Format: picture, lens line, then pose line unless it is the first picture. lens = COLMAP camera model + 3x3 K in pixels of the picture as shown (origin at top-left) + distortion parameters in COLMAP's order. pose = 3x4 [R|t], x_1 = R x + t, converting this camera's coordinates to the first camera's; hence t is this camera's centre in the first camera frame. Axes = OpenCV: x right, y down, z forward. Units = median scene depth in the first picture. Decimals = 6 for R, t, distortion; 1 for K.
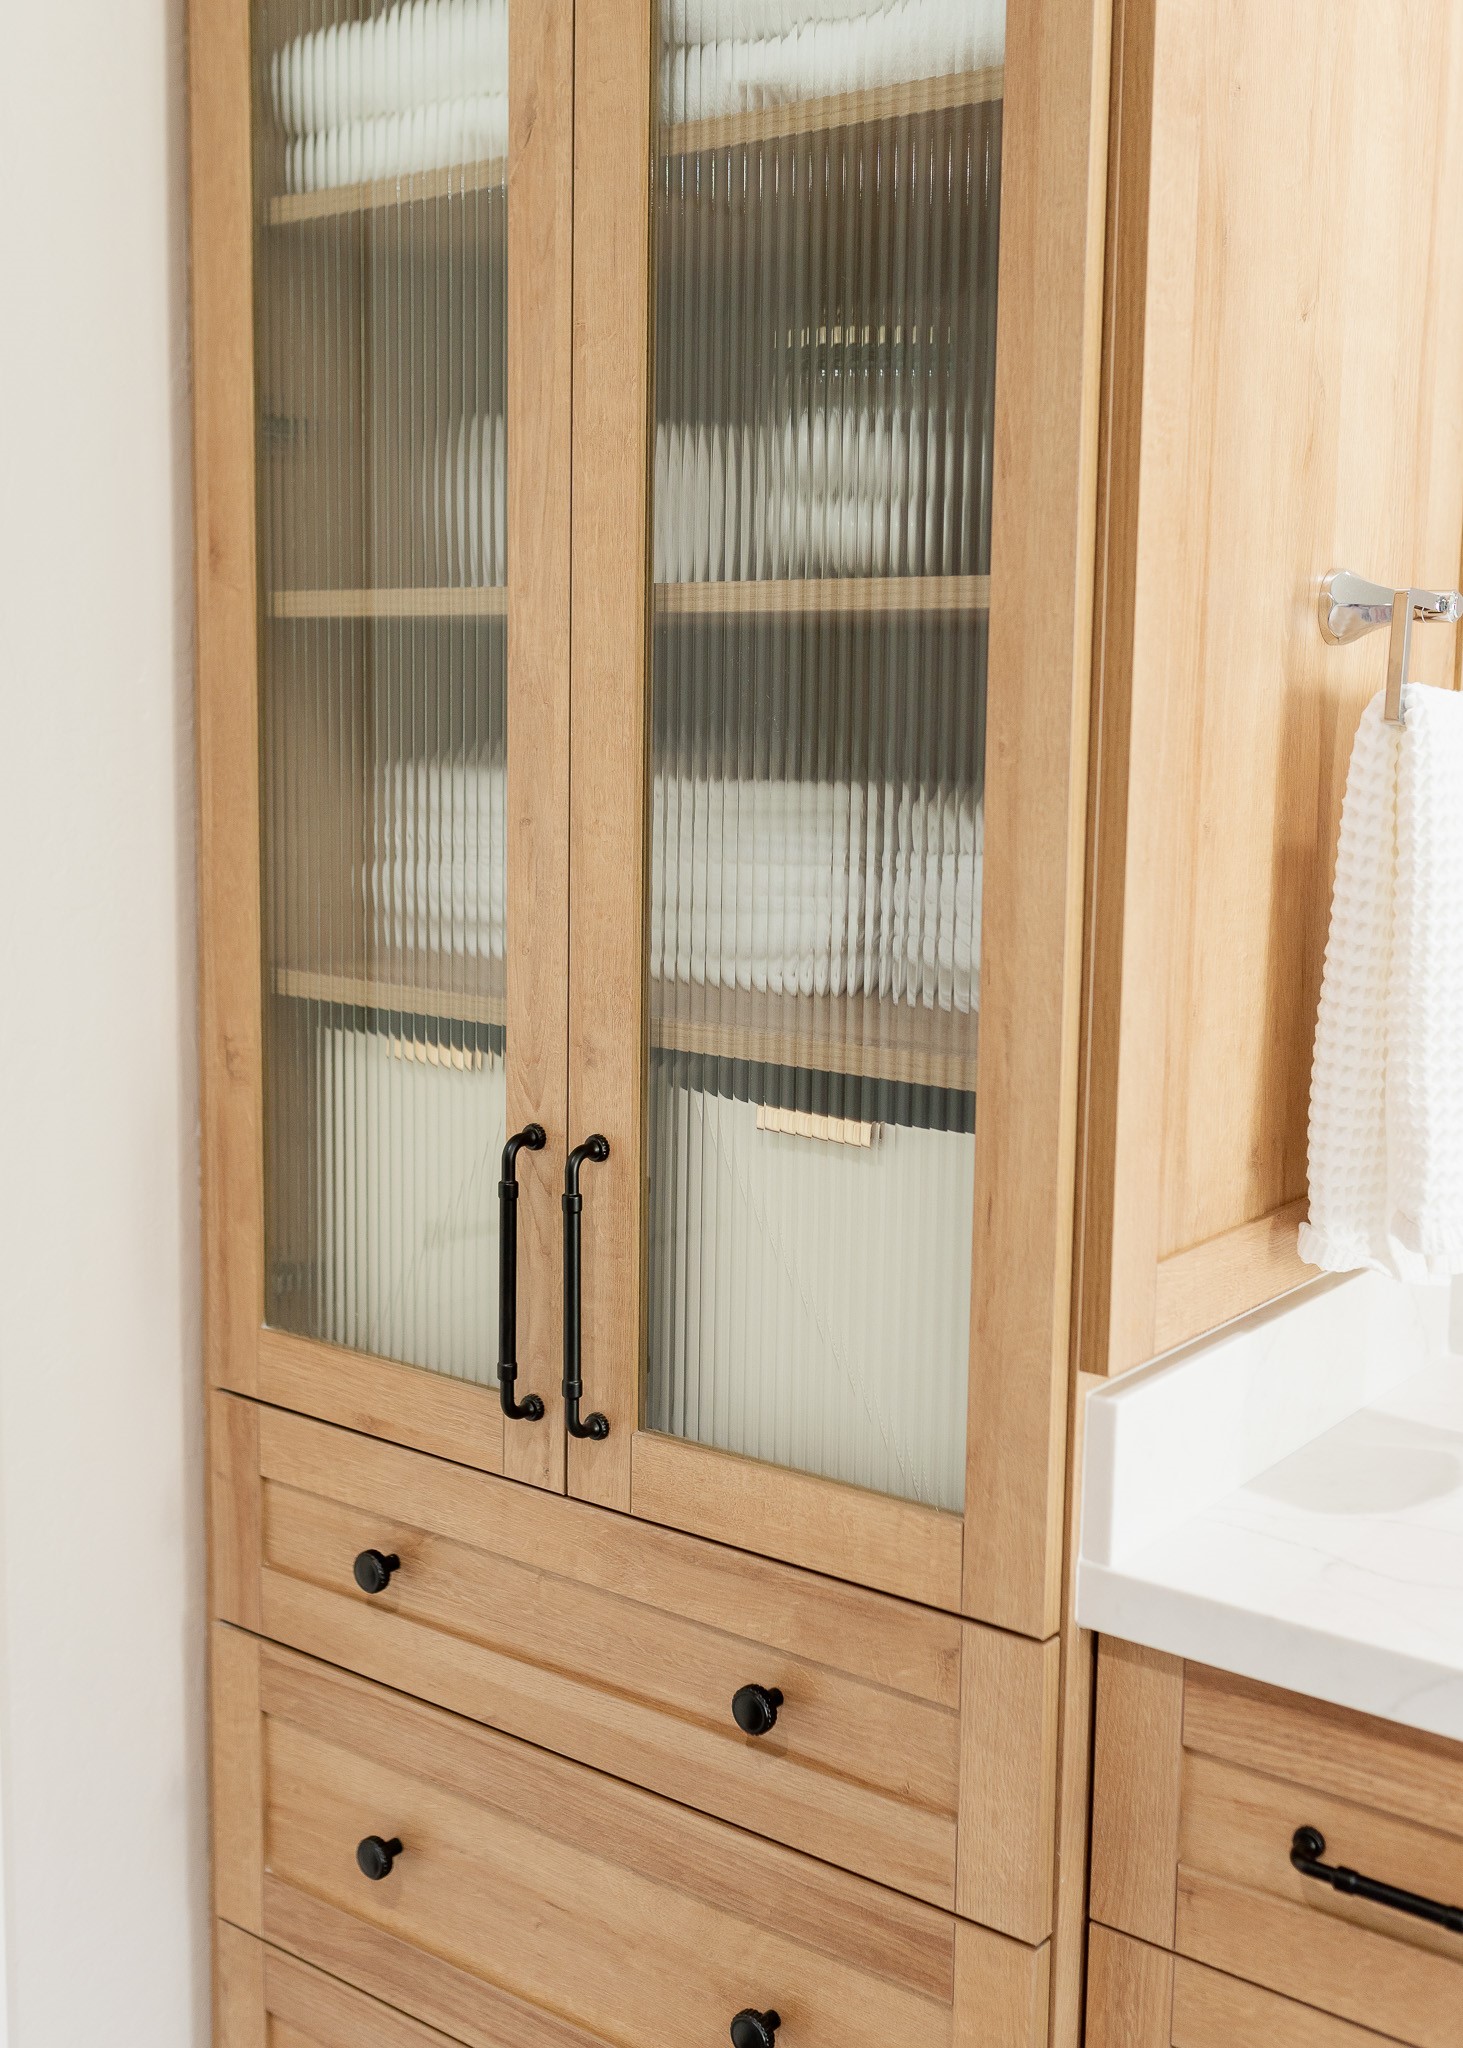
lens RADIAL K [[2230.1, 0, 662.8], [0, 2230.1, 953.0], [0, 0, 1]] dist [-0.005366, 0.010163]
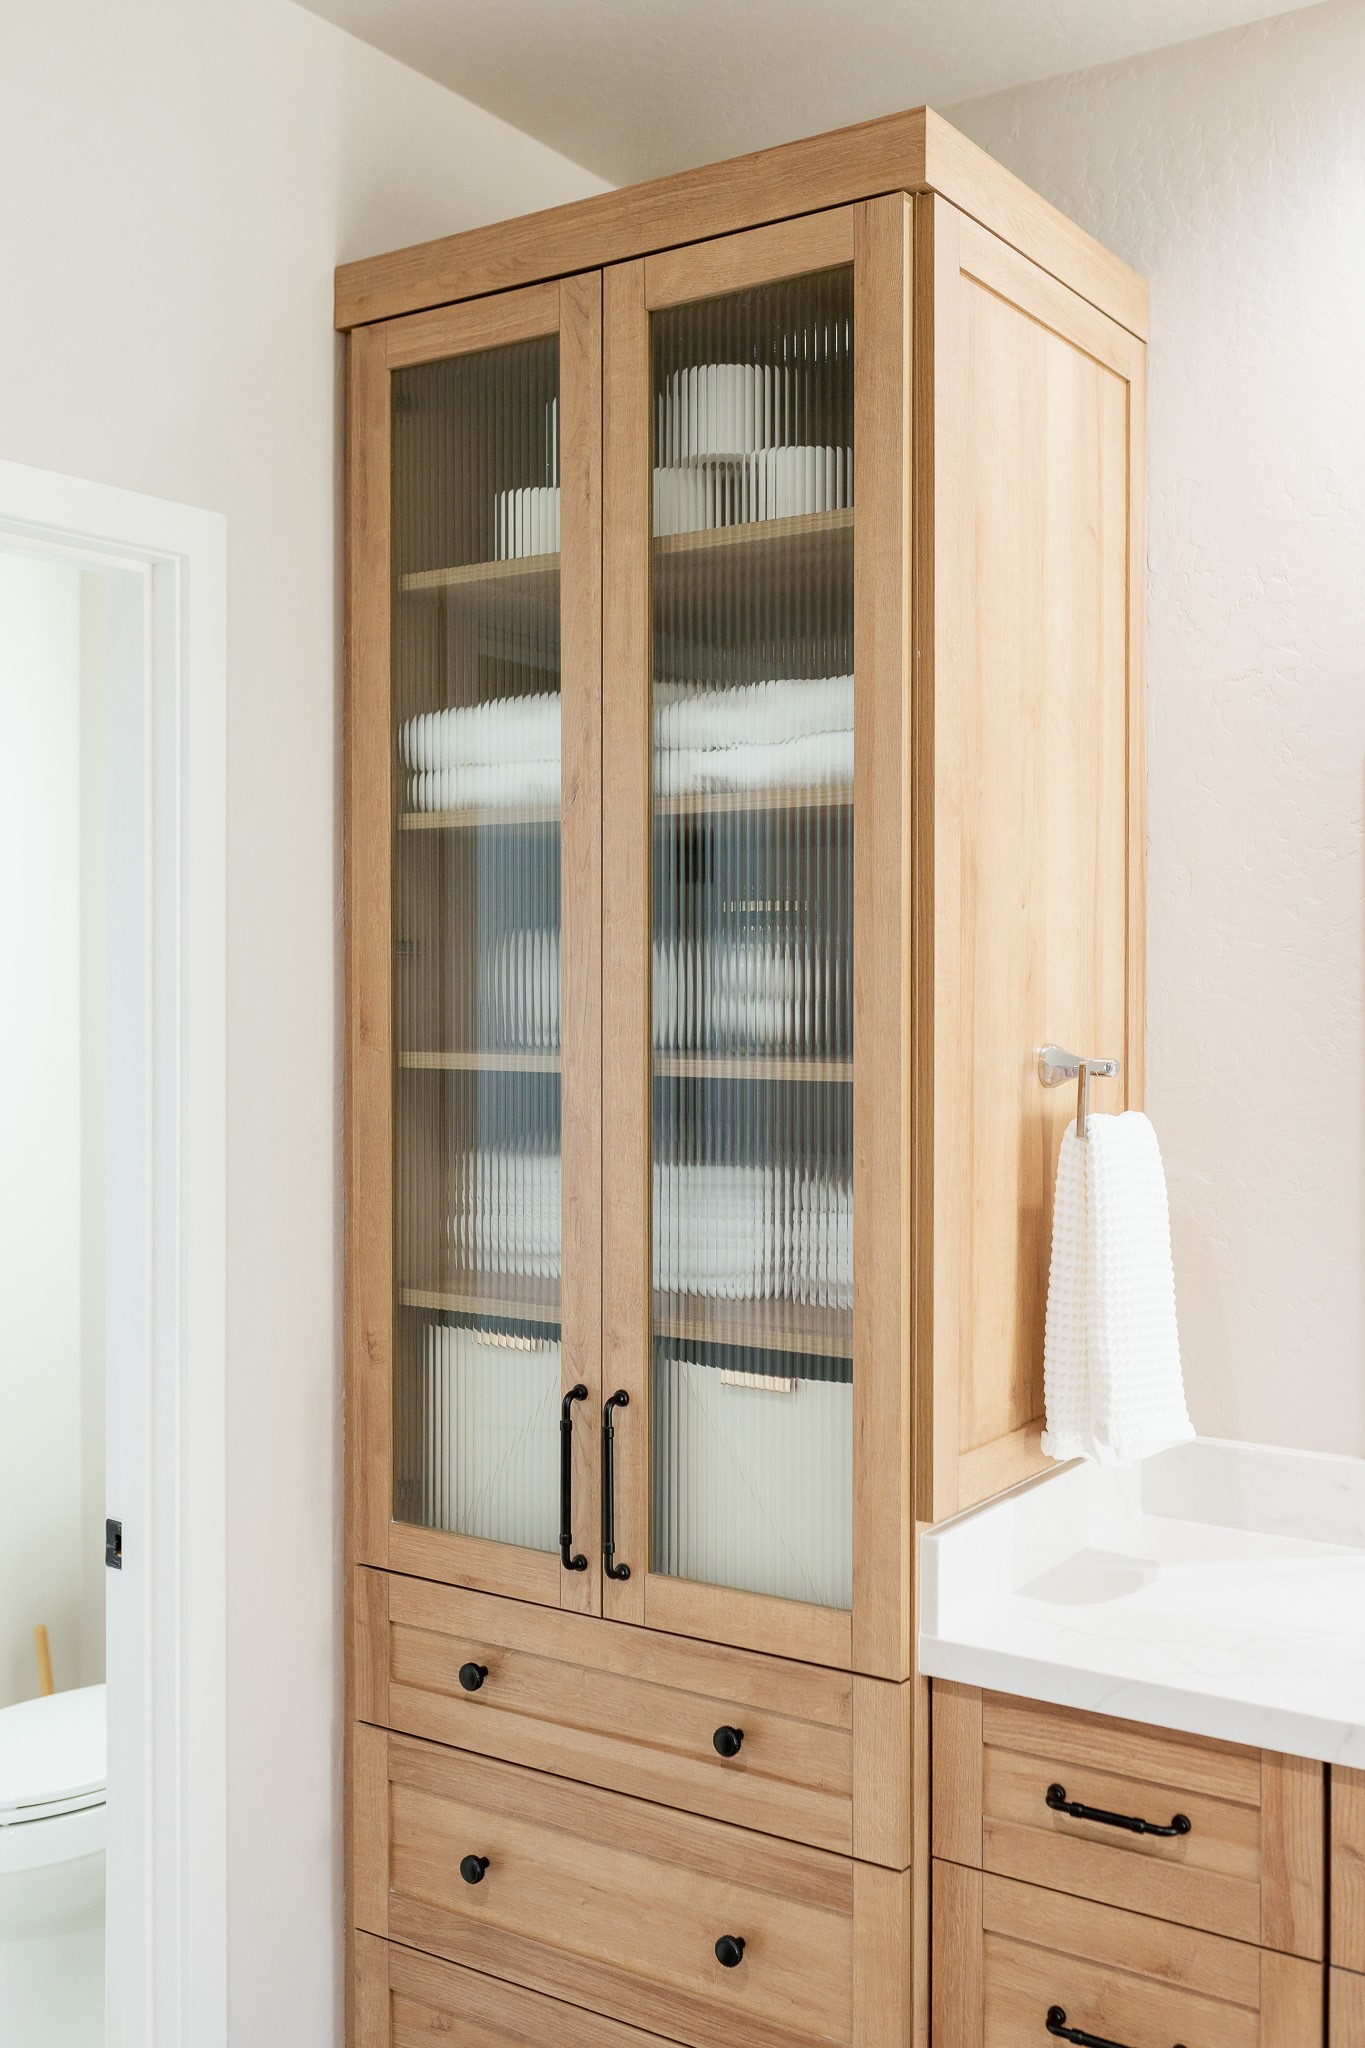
lens RADIAL K [[1965.3, 0, 682.5], [0, 1965.3, 1024.0], [0, 0, 1]] dist [-0.002786, 0.008490]
pose [[0.996407, -0.011703, 0.083878, -0.104812], [0.020083, 0.994808, -0.099771, -0.042365], [-0.082275, 0.101097, 0.991469, -0.478149]]
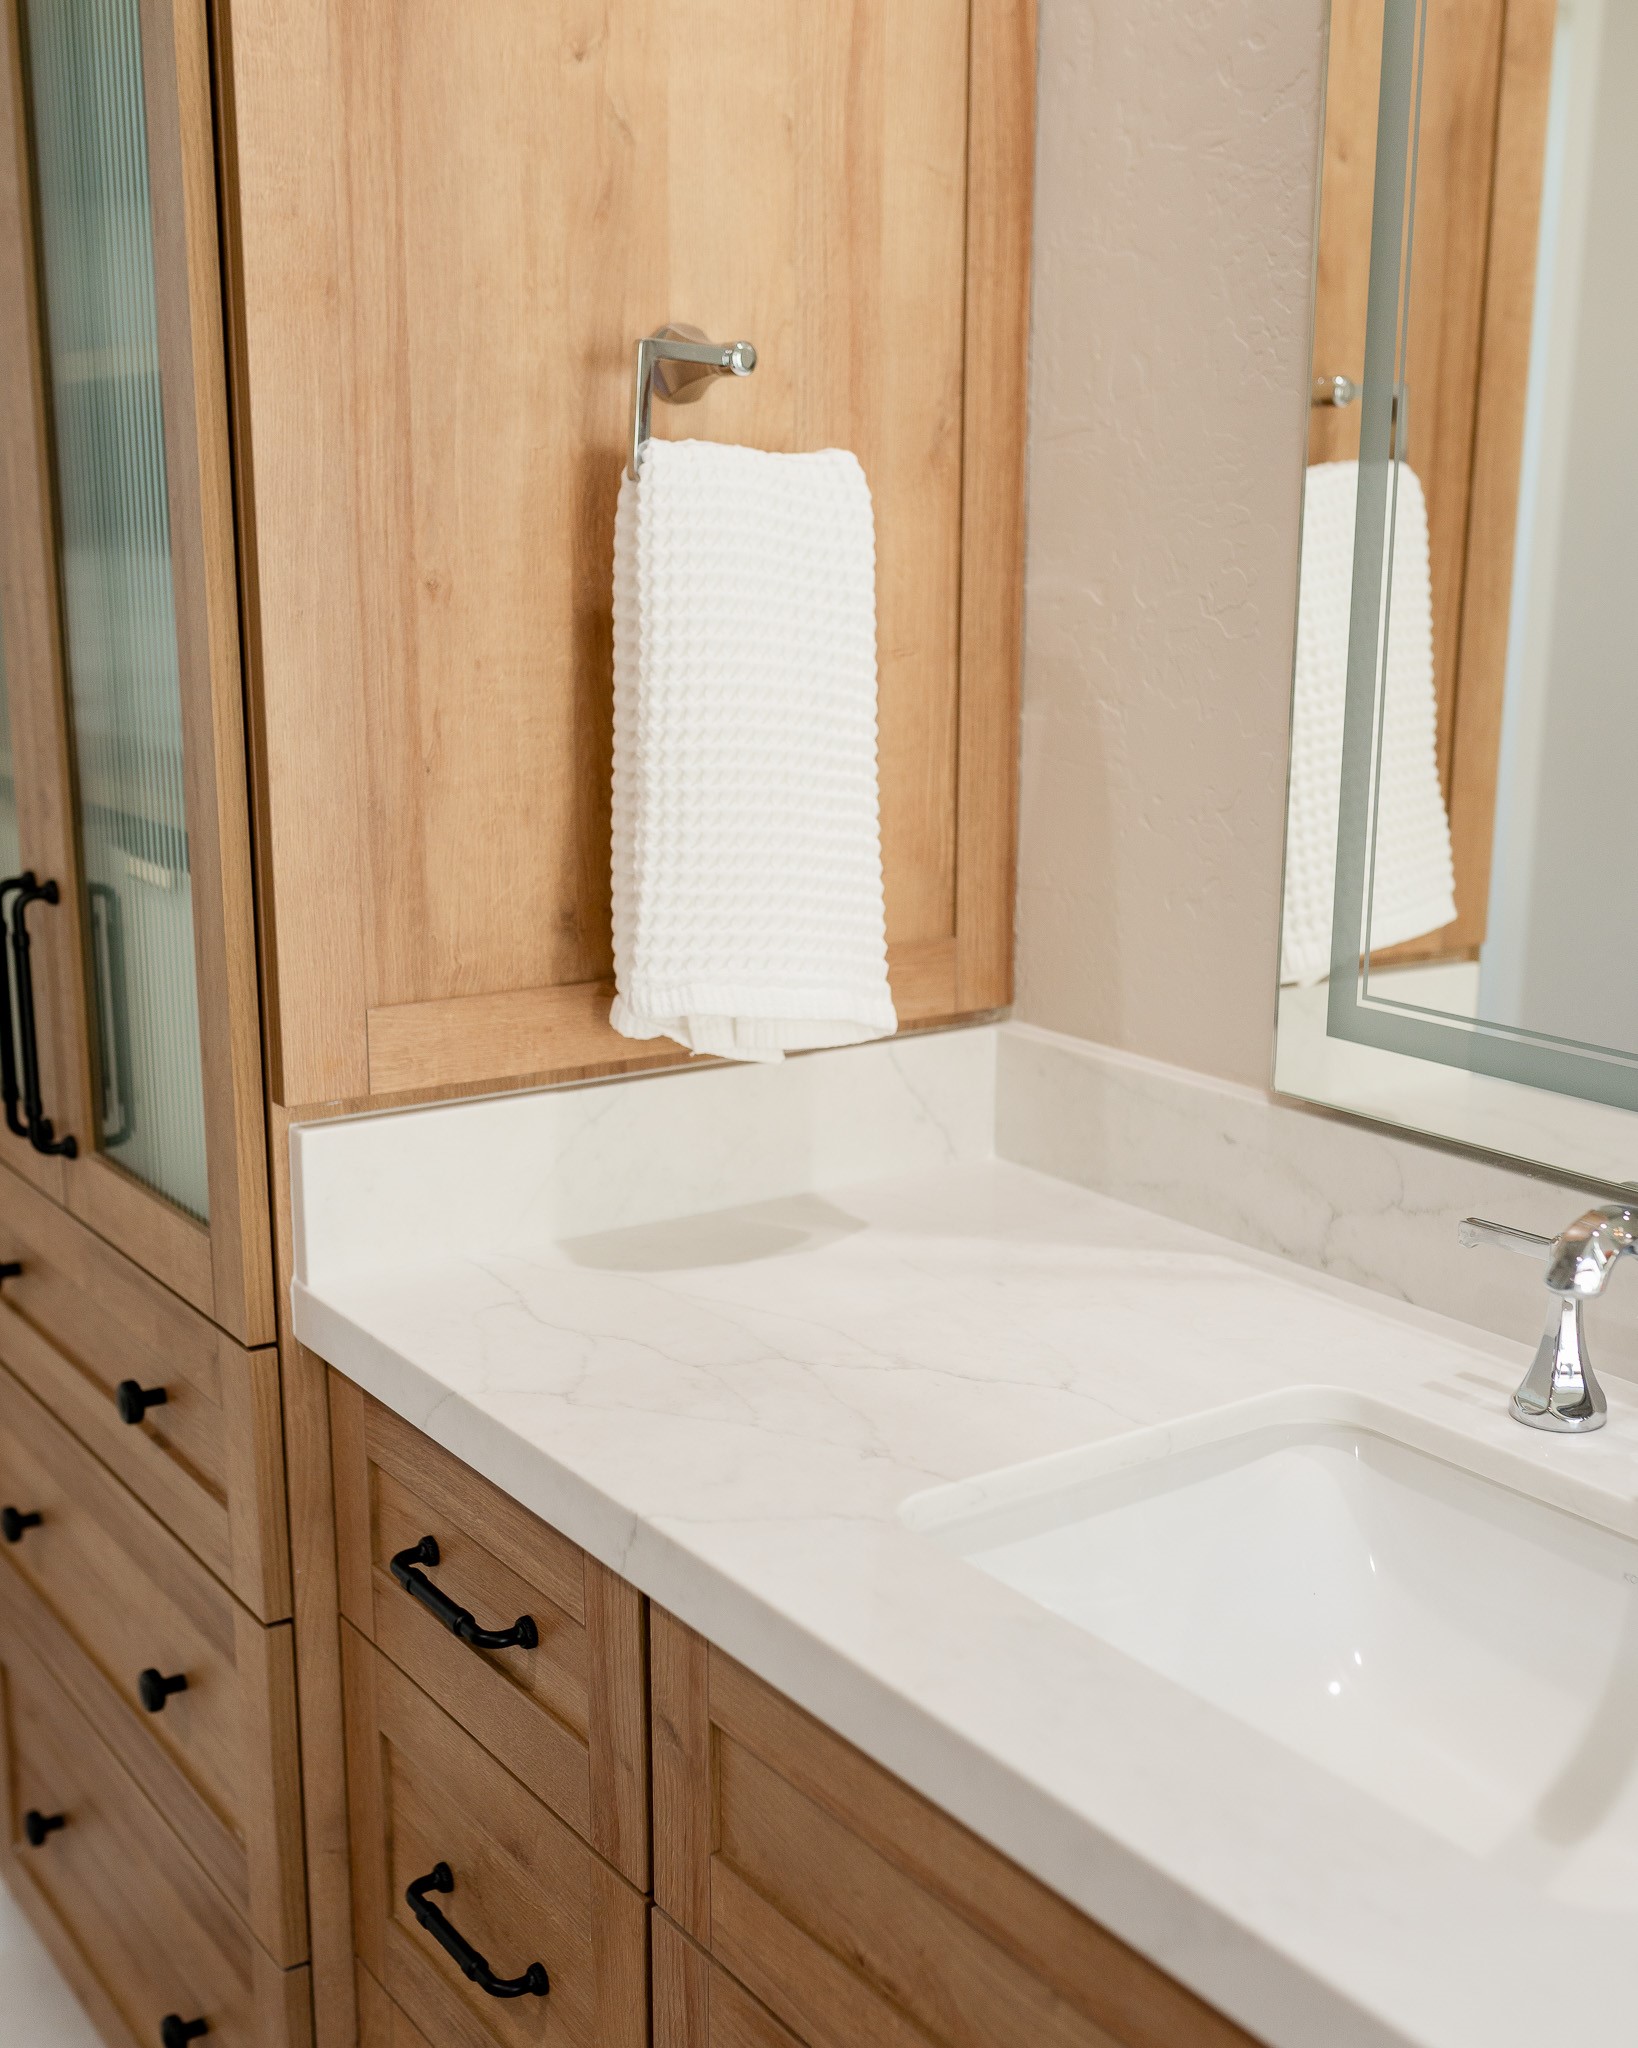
lens RADIAL K [[2325.6, 0, 820.3], [0, 2325.6, 1068.7], [0, 0, 1]] dist [0.004934, 0.008223]
pose [[0.957963, 0.061098, -0.280310, 0.667635], [-0.030316, 0.993147, 0.112868, 0.034362], [0.285286, -0.099625, 0.953251, 0.014933]]
